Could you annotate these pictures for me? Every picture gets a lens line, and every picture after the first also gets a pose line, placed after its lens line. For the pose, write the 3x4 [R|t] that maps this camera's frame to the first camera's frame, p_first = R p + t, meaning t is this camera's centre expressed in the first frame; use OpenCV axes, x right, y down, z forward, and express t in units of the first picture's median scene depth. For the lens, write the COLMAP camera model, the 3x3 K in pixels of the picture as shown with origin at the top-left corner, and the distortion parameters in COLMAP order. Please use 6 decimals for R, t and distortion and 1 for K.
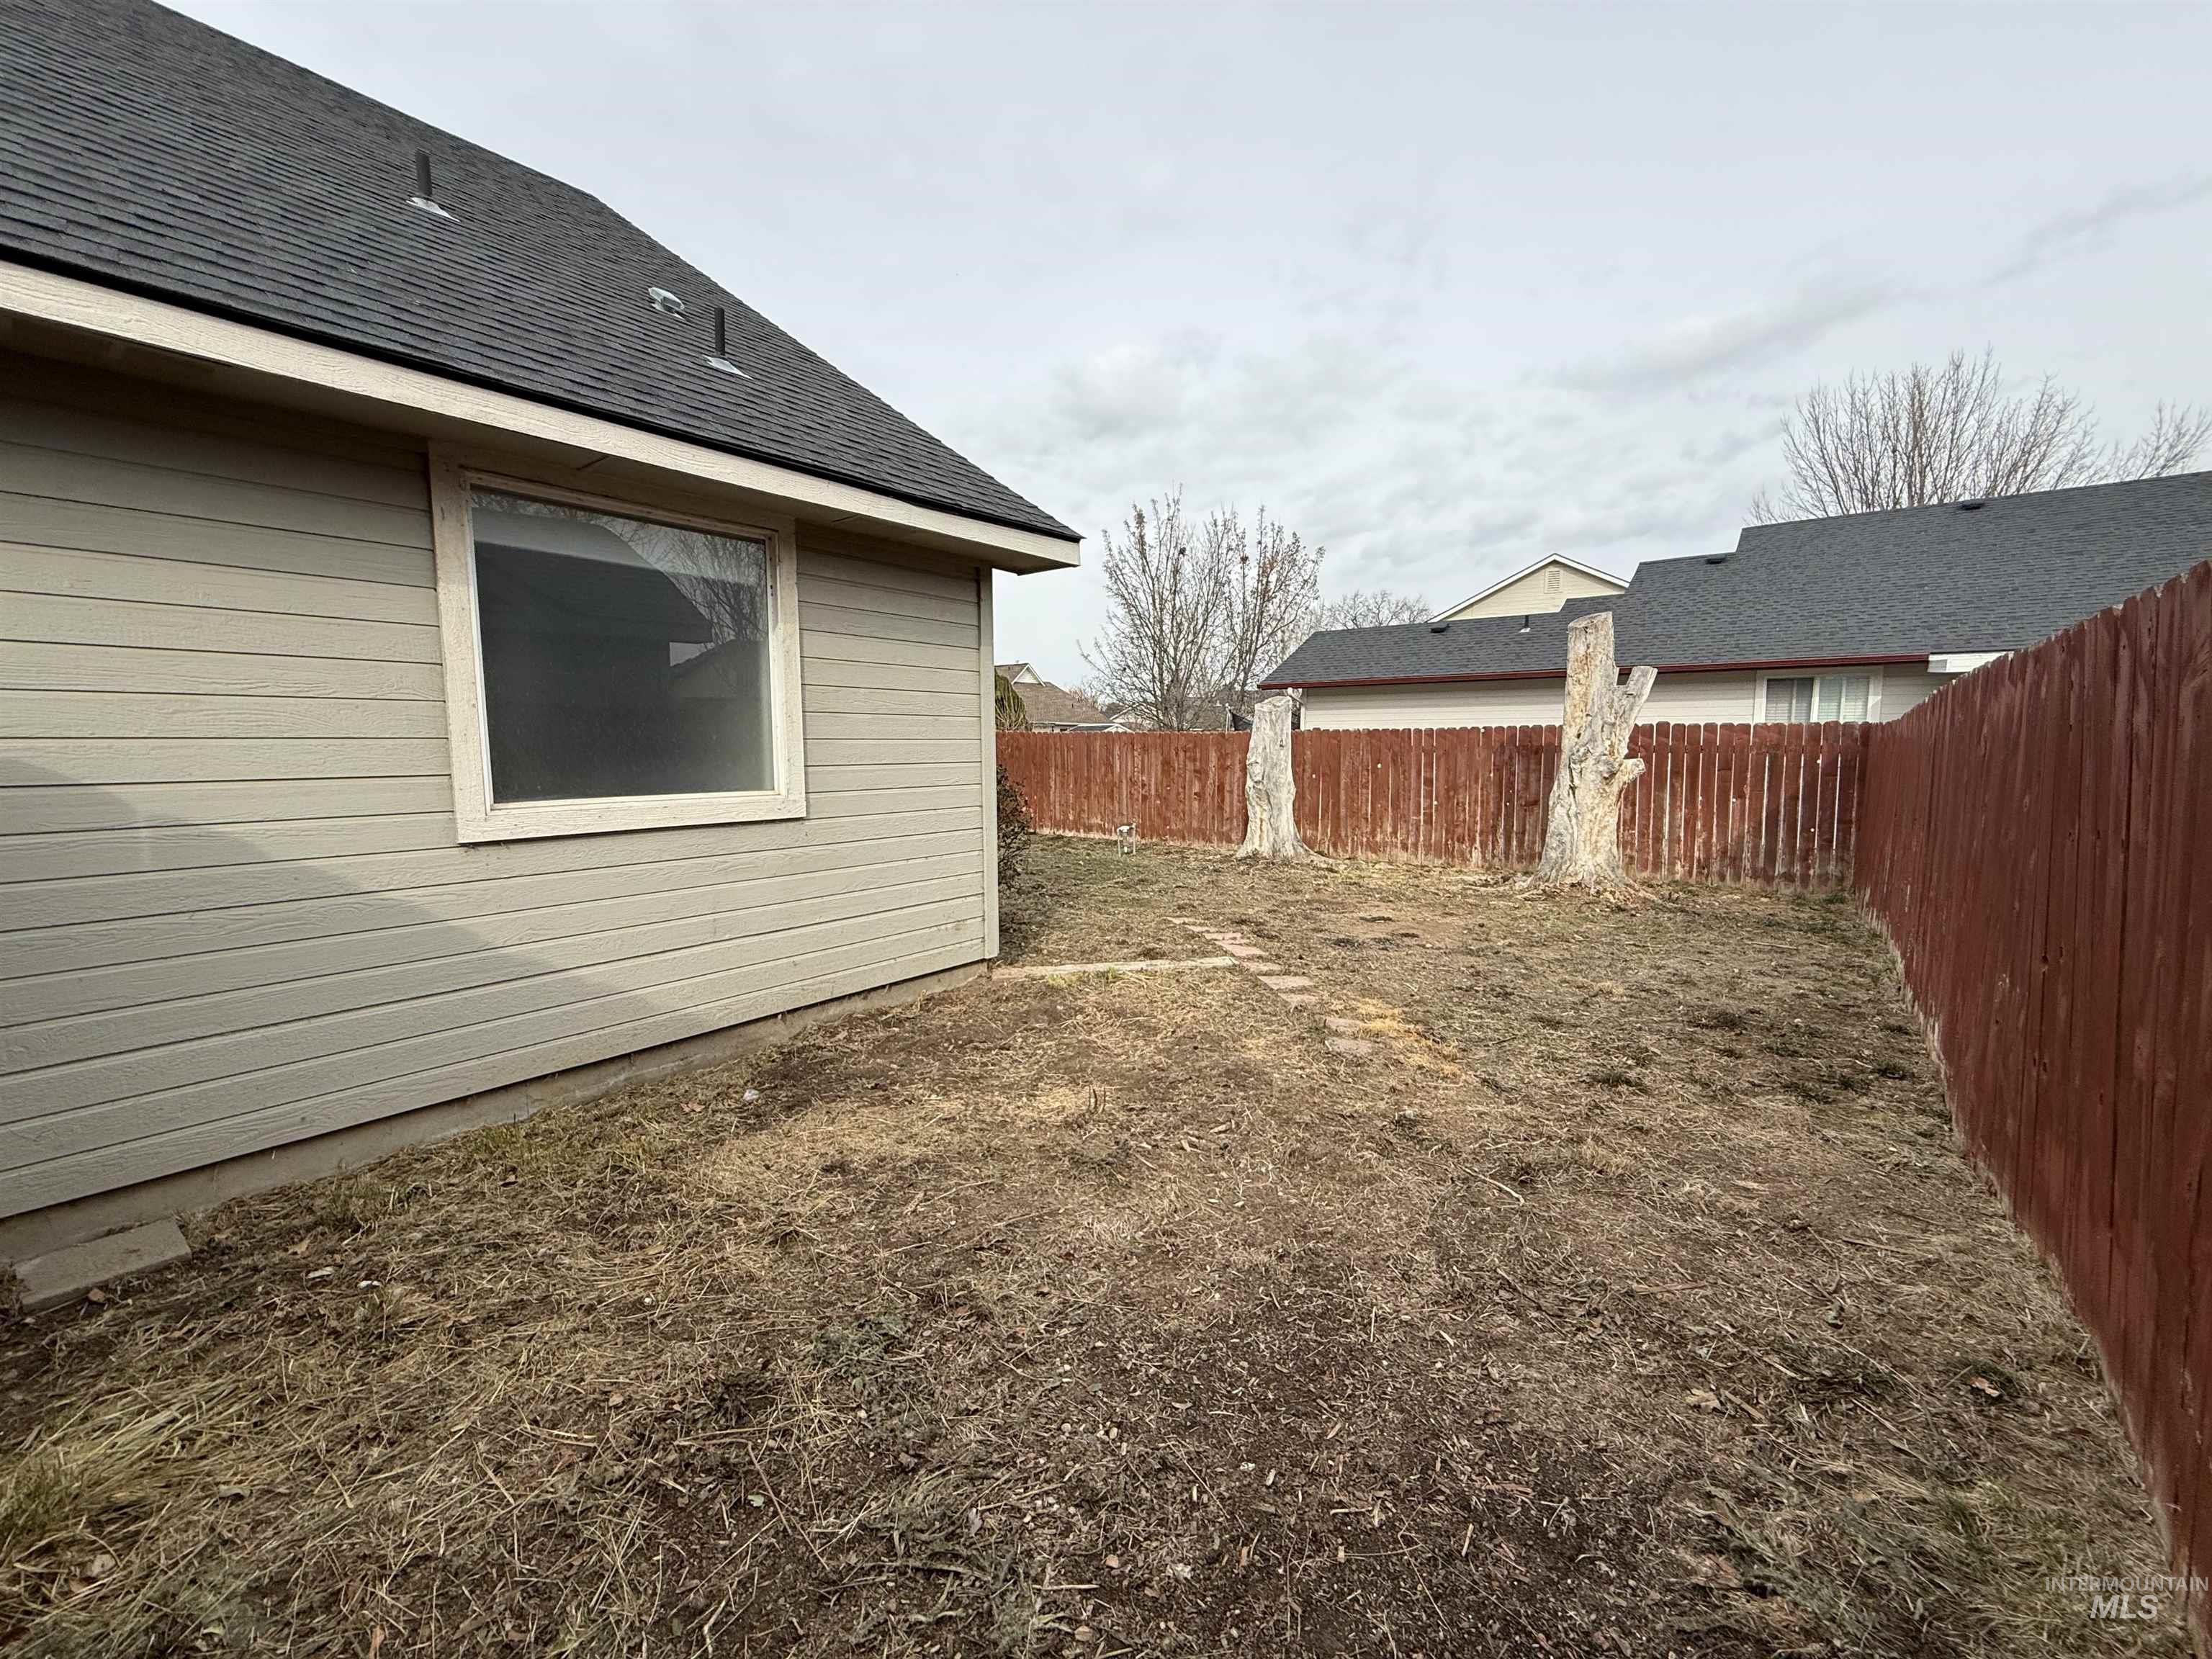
lens RADIAL K [[877.8, 0, 1096.6], [0, 877.8, 827.5], [0, 0, 1]] dist [0.000316, 0.000403]
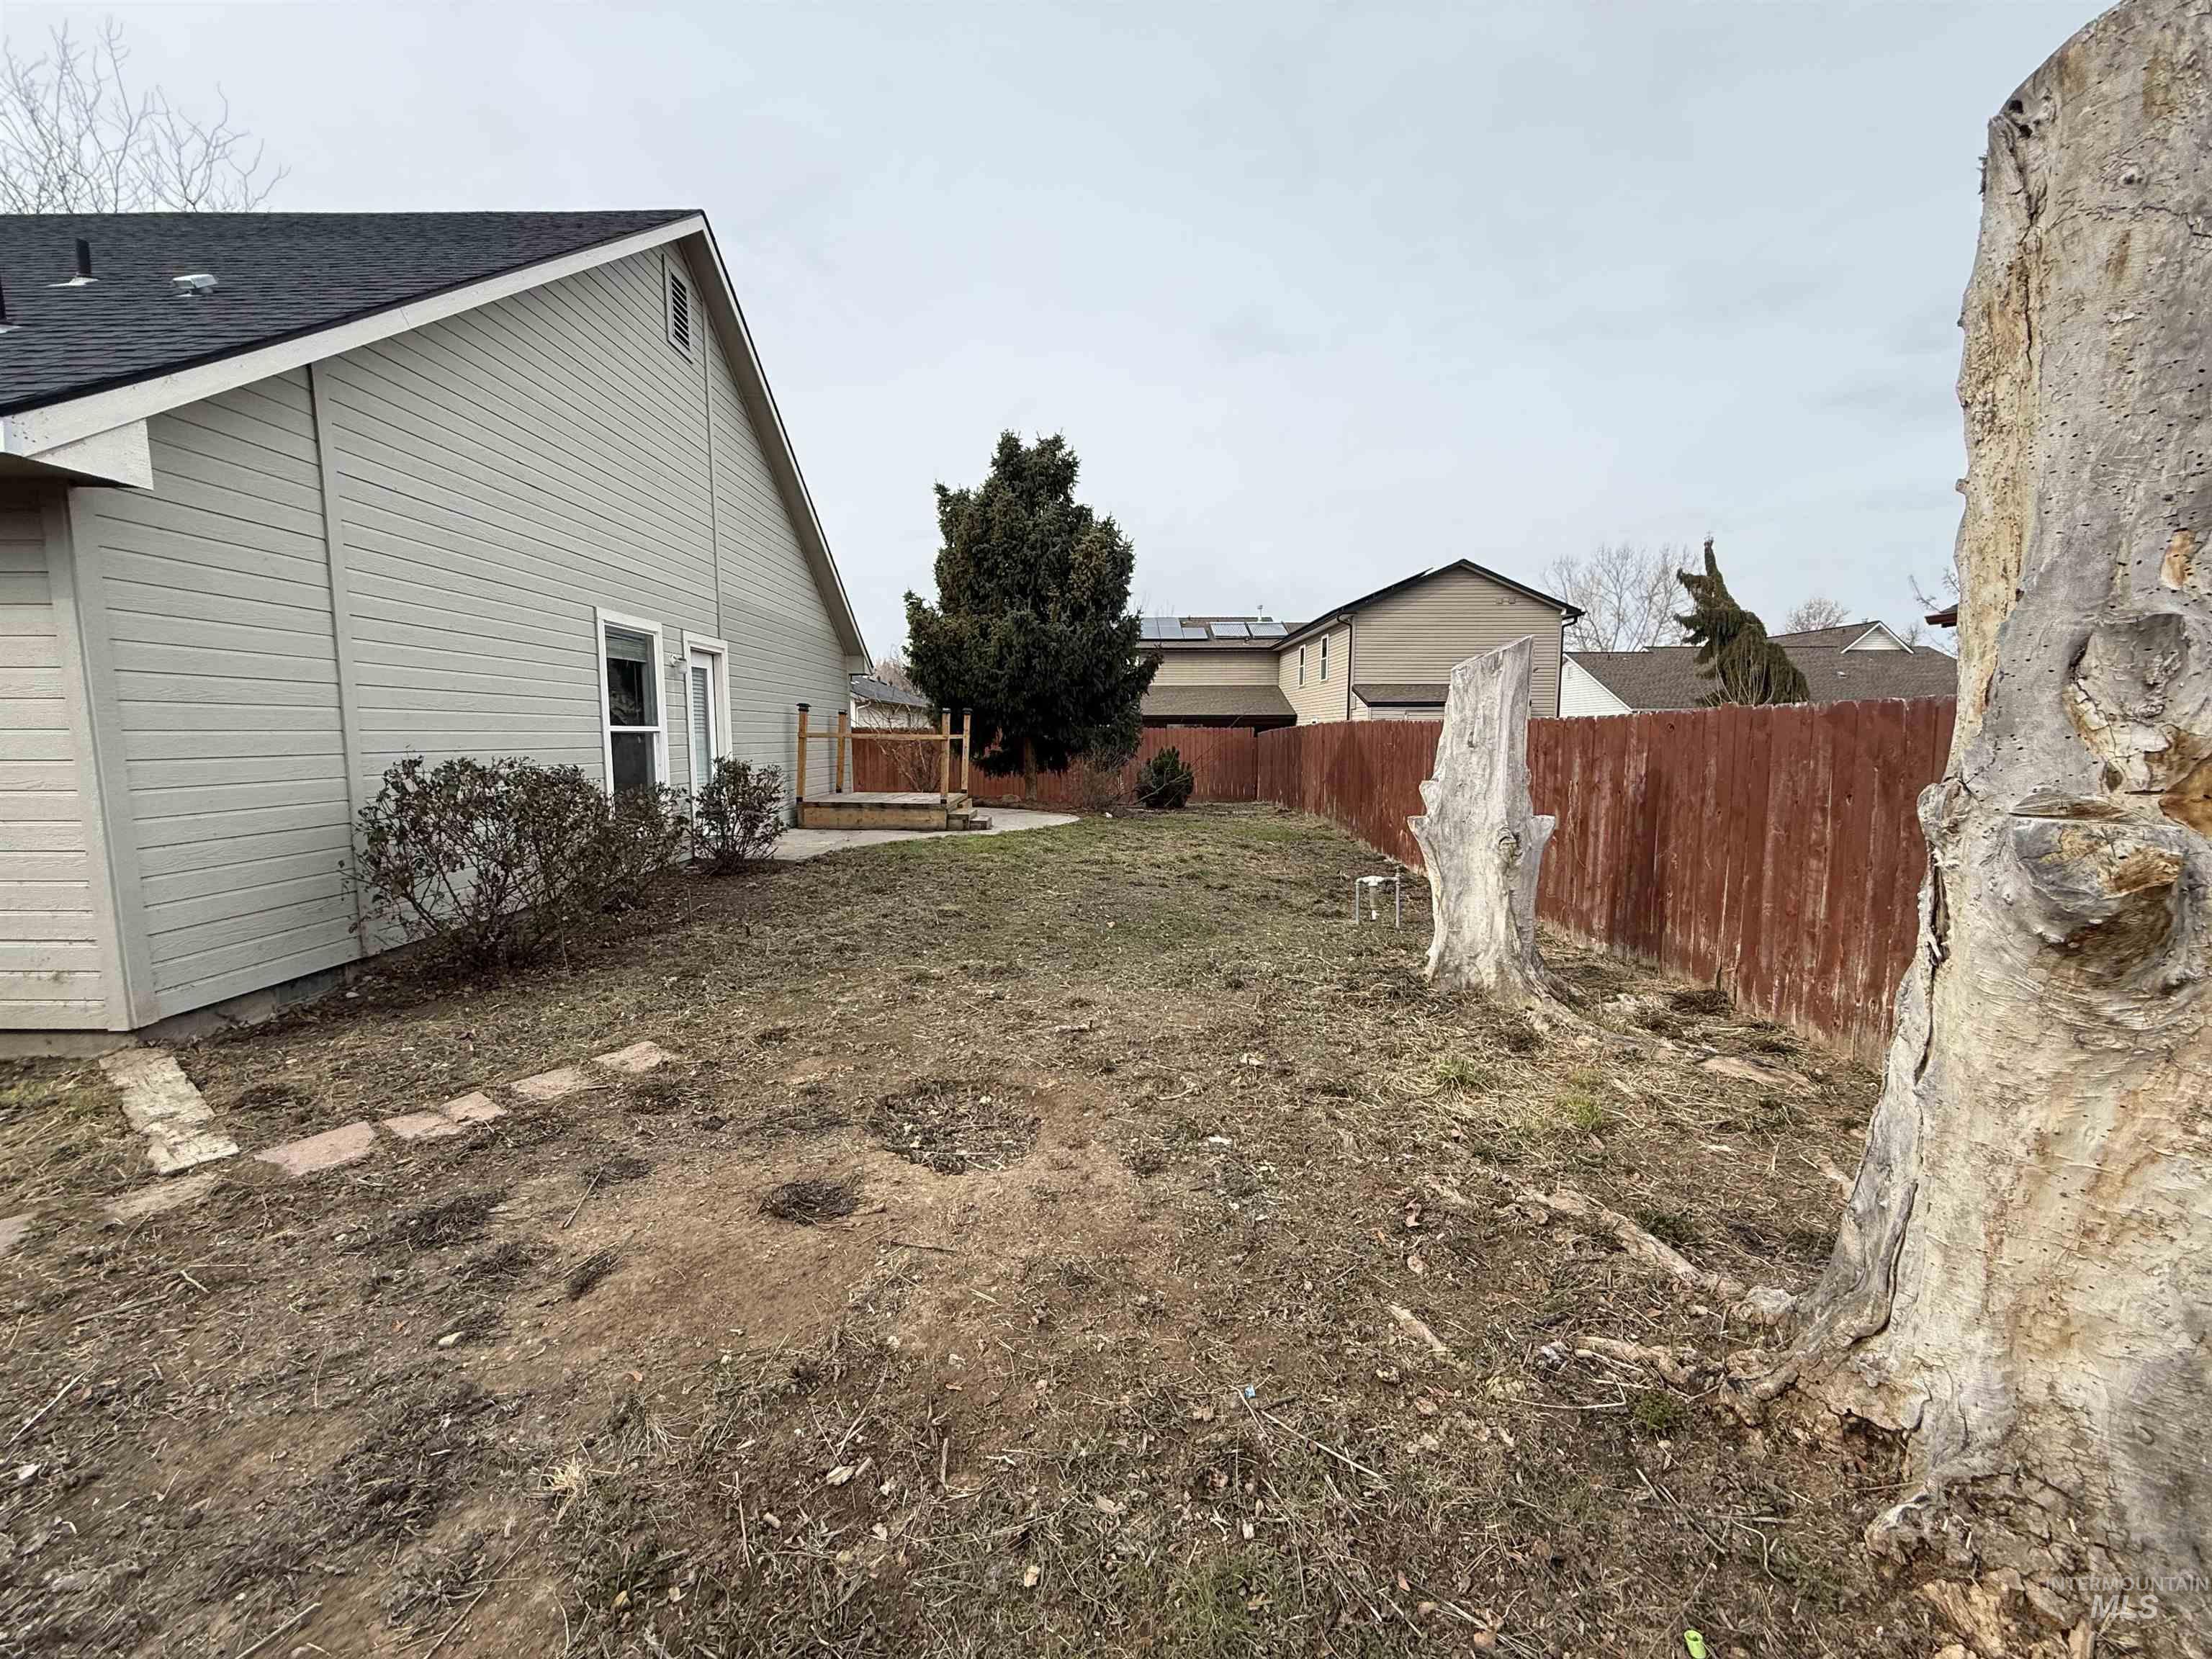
lens RADIAL K [[877.8, 0, 1096.6], [0, 877.8, 827.5], [0, 0, 1]] dist [0.000316, 0.000403]
pose [[0.622874, 0.082525, -0.777957, 0.405226], [-0.077803, 0.996025, 0.043364, -0.049248], [0.778444, 0.033516, 0.626819, 0.504583]]
